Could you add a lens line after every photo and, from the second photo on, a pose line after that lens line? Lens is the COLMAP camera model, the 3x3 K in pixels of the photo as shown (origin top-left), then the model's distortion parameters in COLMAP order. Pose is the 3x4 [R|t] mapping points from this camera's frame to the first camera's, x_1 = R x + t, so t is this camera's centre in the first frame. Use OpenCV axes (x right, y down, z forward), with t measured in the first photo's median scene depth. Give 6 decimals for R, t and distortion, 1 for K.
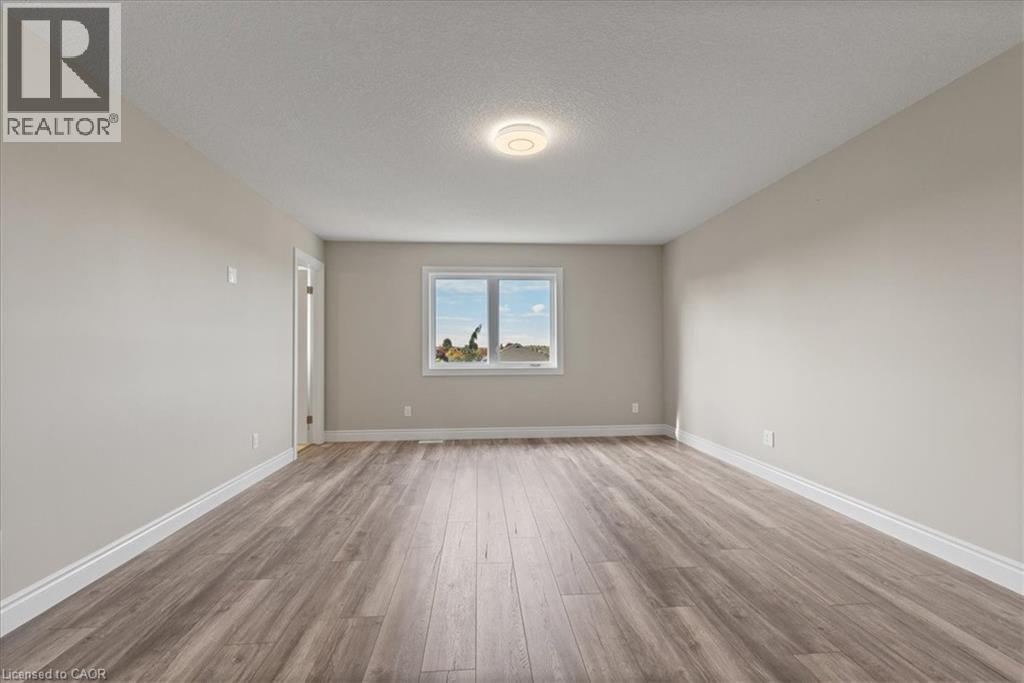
lens RADIAL K [[477.0, 0, 512.3], [0, 477.0, 345.8], [0, 0, 1]] dist [0.007694, -0.001489]
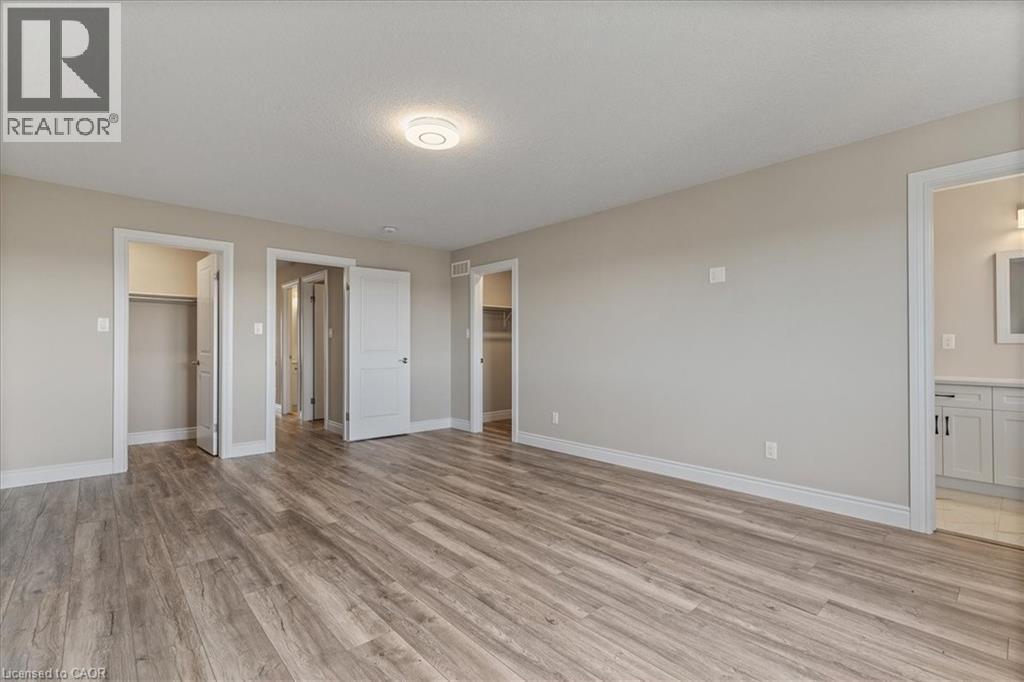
lens RADIAL K [[477.0, 0, 514.2], [0, 477.0, 343.7], [0, 0, 1]] dist [0.007694, -0.001489]
pose [[-0.798648, 0.000031, -0.601798, 0.491988], [0.010301, 0.999854, -0.013620, 0.017482], [0.601710, -0.017077, -0.798532, 1.951632]]
